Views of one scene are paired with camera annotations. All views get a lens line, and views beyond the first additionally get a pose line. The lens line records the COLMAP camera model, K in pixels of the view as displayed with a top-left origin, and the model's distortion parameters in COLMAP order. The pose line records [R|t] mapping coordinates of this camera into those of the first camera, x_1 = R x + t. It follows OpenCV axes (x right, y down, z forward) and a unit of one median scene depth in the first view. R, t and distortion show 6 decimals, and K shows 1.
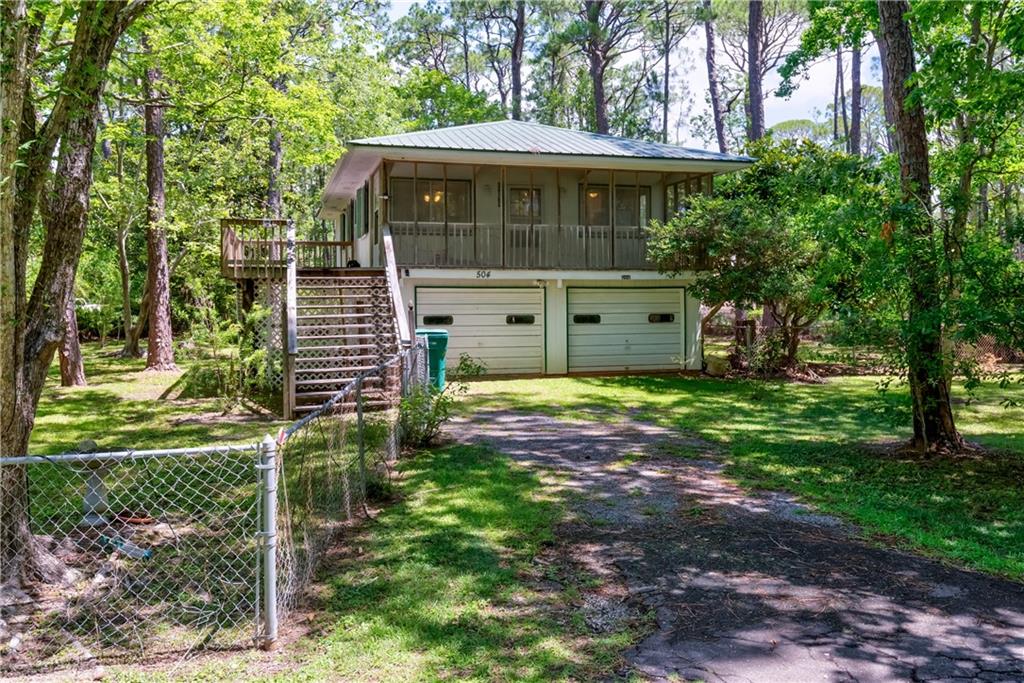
lens RADIAL K [[871.9, 0, 512.4], [0, 871.9, 340.1], [0, 0, 1]] dist [-0.012091, -0.000116]
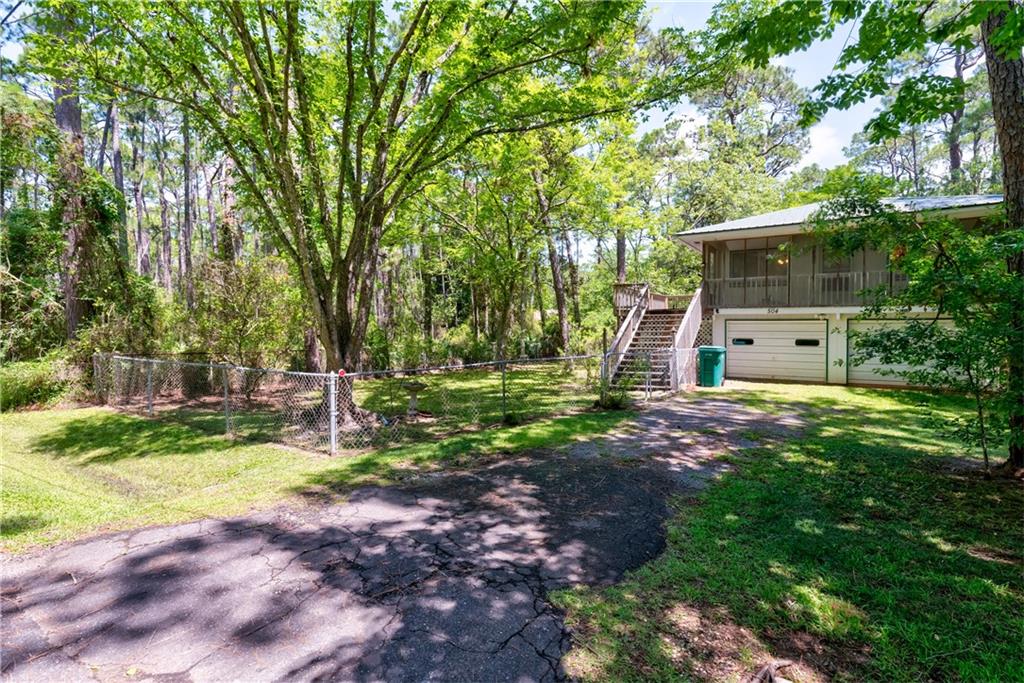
lens RADIAL K [[494.2, 0, 512.3], [0, 494.2, 343.5], [0, 0, 1]] dist [-0.003153, 0.000656]
pose [[0.663575, 0.025069, -0.747689, 0.920629], [-0.045488, 0.998941, -0.006878, 0.016101], [0.746725, 0.038575, 0.664013, 0.361220]]
